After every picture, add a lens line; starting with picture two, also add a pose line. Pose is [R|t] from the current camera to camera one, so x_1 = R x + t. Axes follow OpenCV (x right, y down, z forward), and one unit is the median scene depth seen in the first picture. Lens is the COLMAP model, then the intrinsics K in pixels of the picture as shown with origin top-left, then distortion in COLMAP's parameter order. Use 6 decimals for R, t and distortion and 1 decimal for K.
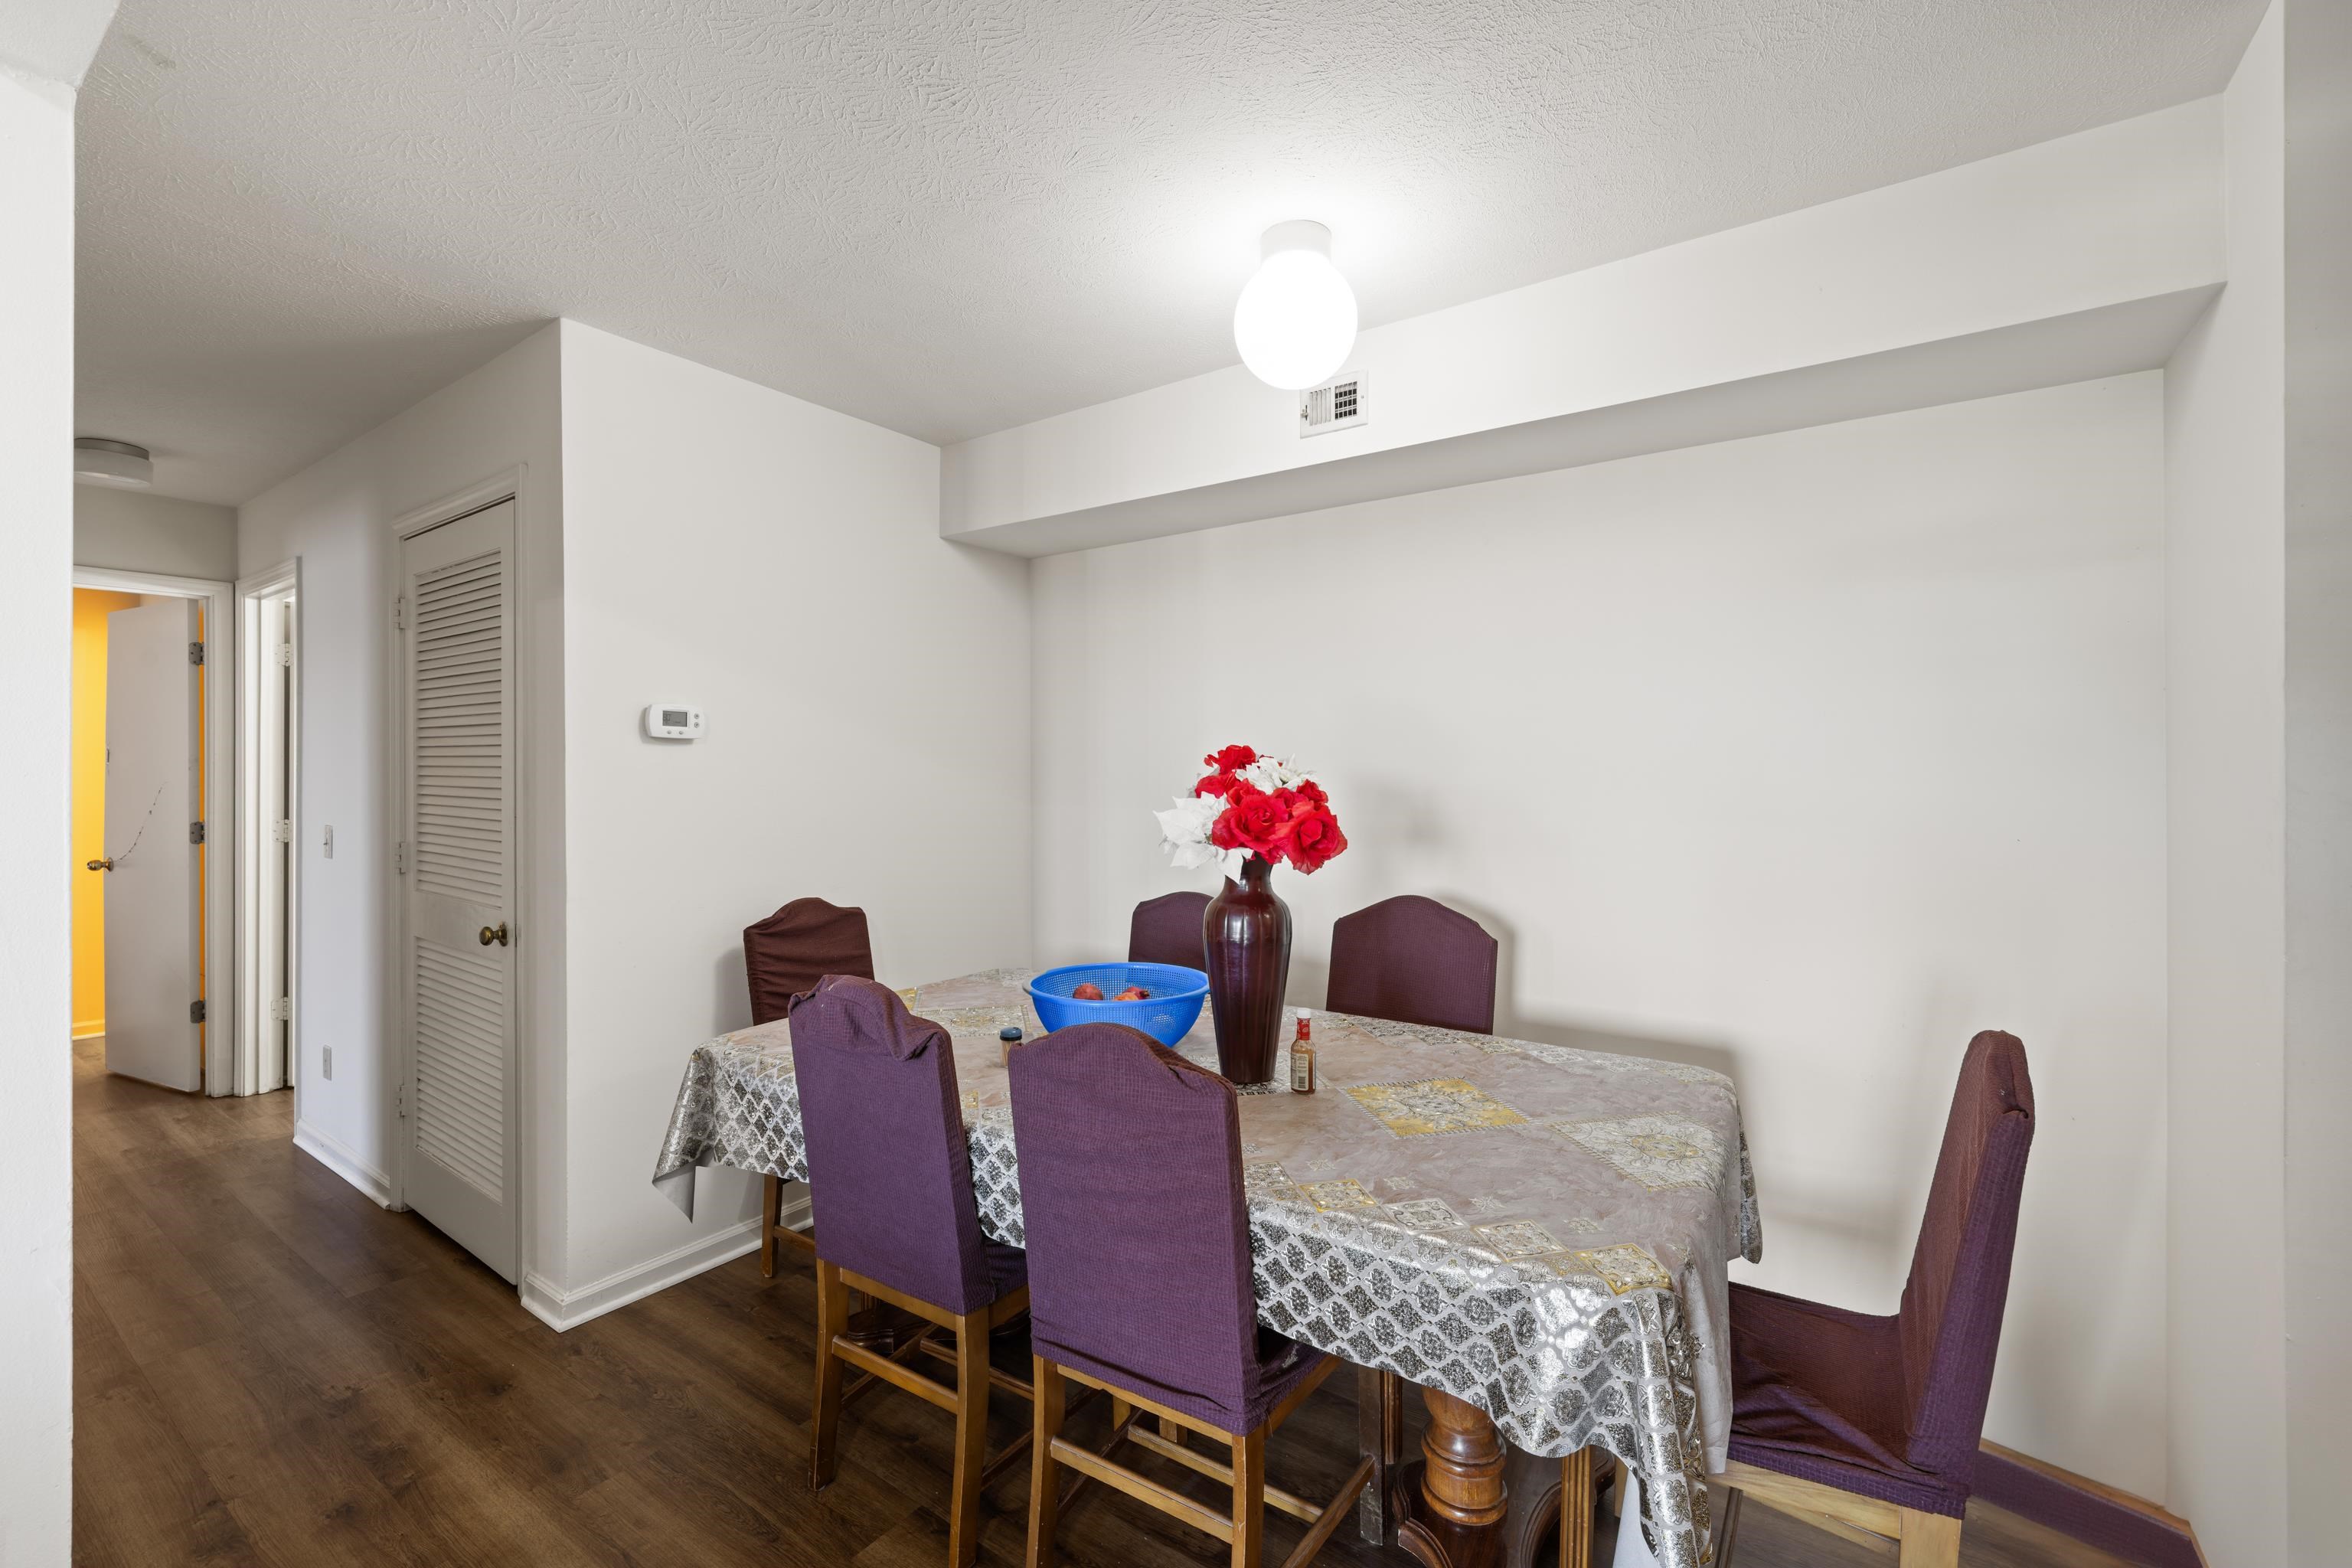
lens RADIAL K [[994.8, 0, 1179.1], [0, 994.8, 776.8], [0, 0, 1]] dist [-0.001047, -0.000024]
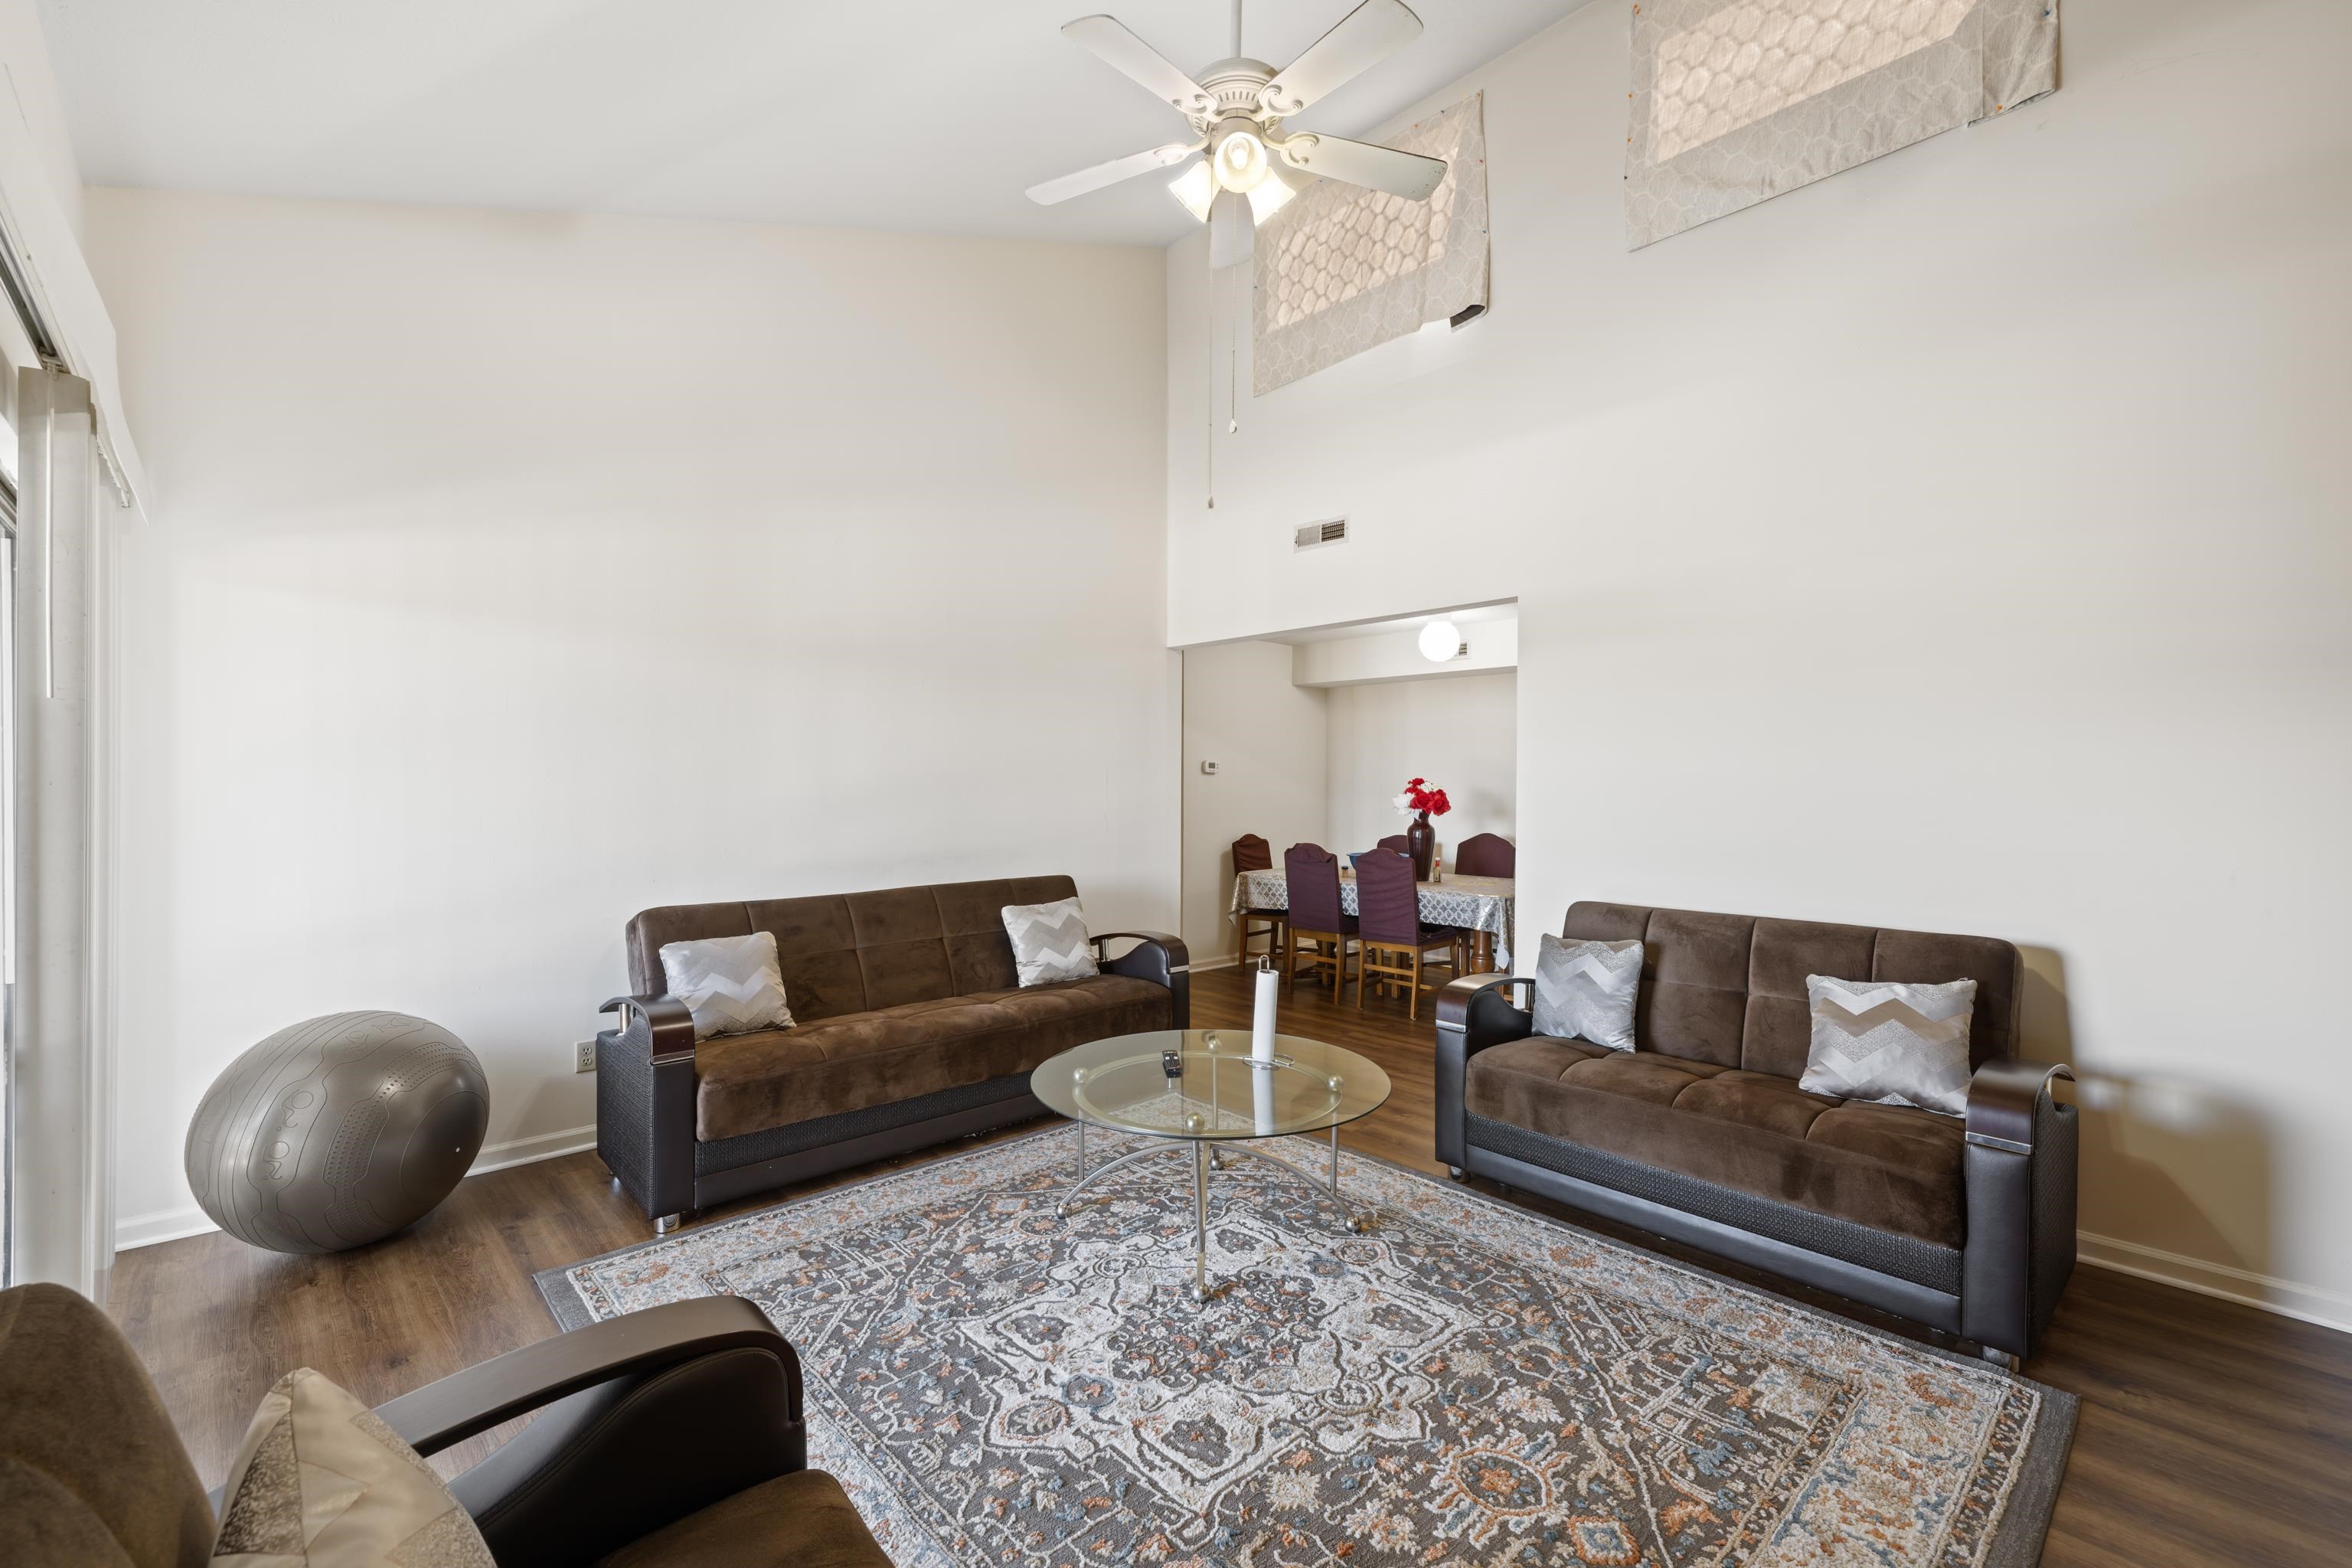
lens RADIAL K [[994.8, 0, 1178.1], [0, 994.8, 789.3], [0, 0, 1]] dist [-0.001047, -0.000024]
pose [[0.980397, 0.007506, -0.196889, -0.069492], [-0.007408, 0.999972, 0.001232, 0.006700], [0.196893, 0.000251, 0.980425, -2.348495]]
